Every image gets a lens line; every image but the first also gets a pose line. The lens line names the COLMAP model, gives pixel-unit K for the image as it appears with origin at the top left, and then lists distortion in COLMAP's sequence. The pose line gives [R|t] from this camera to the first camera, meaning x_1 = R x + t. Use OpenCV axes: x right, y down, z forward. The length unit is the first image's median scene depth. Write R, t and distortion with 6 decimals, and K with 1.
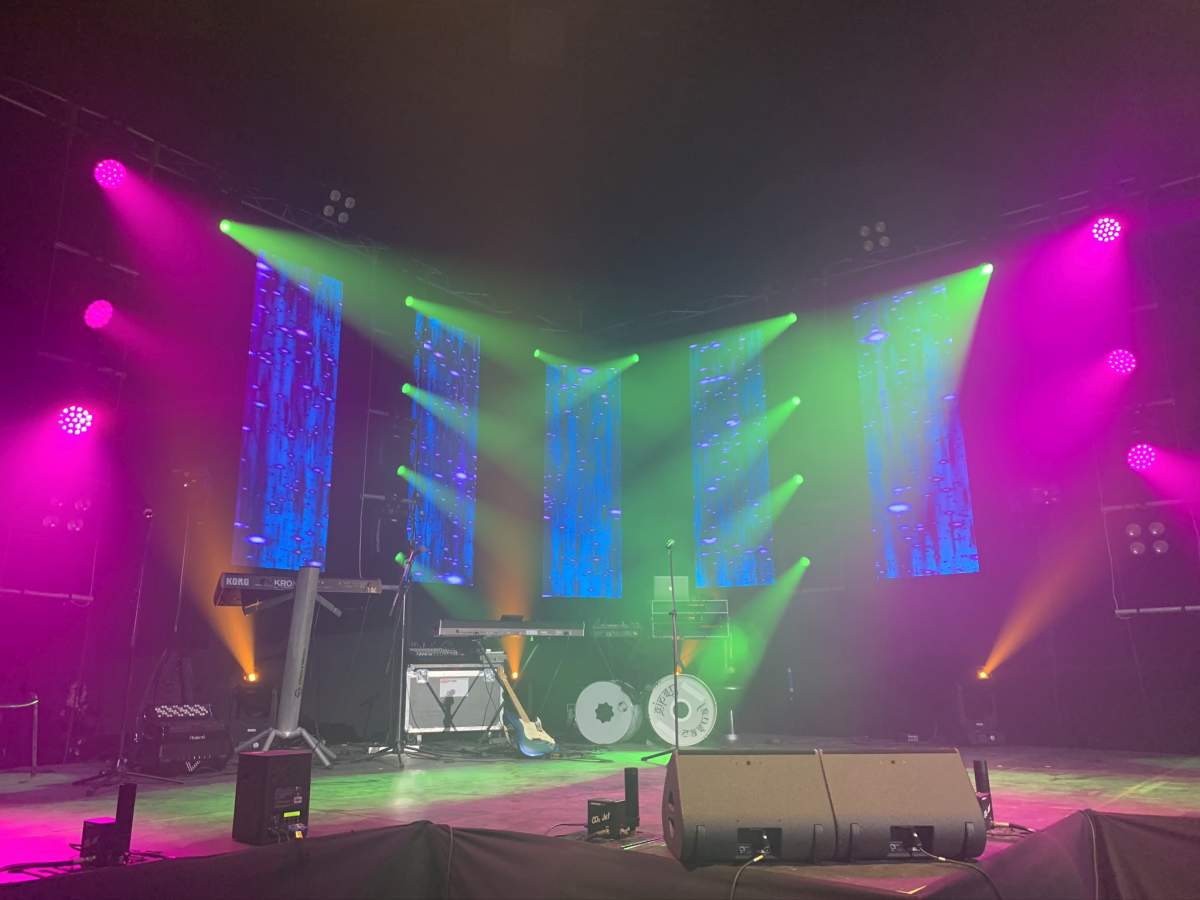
lens RADIAL K [[902.0, 0, 582.0], [0, 902.0, 454.4], [0, 0, 1]] dist [0.003258, -0.001495]
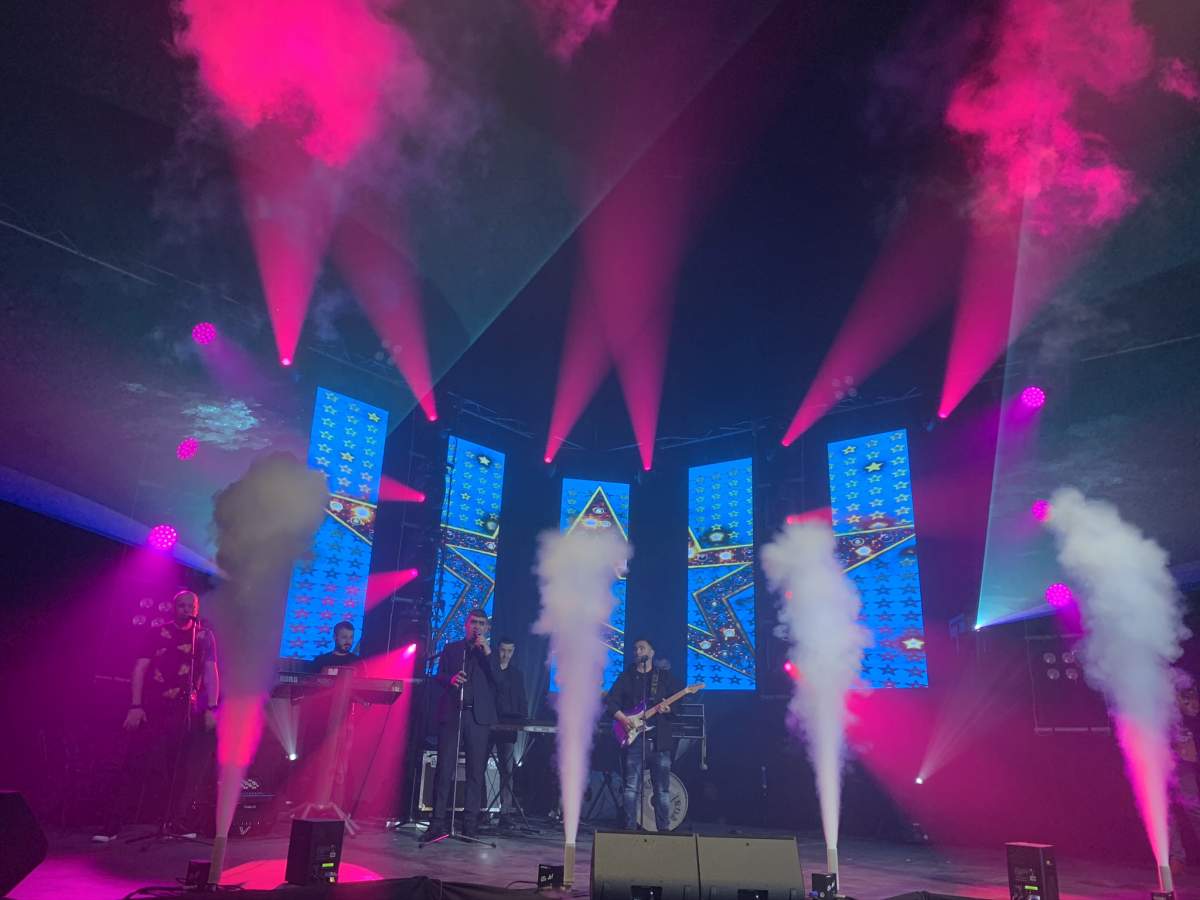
lens RADIAL K [[906.9, 0, 597.0], [0, 906.9, 457.2], [0, 0, 1]] dist [-0.001085, 0.001927]
pose [[0.999091, 0.032487, -0.027597, 0.066565], [-0.034620, 0.996137, -0.080697, -0.077652], [0.024869, 0.081579, 0.996357, -0.258102]]
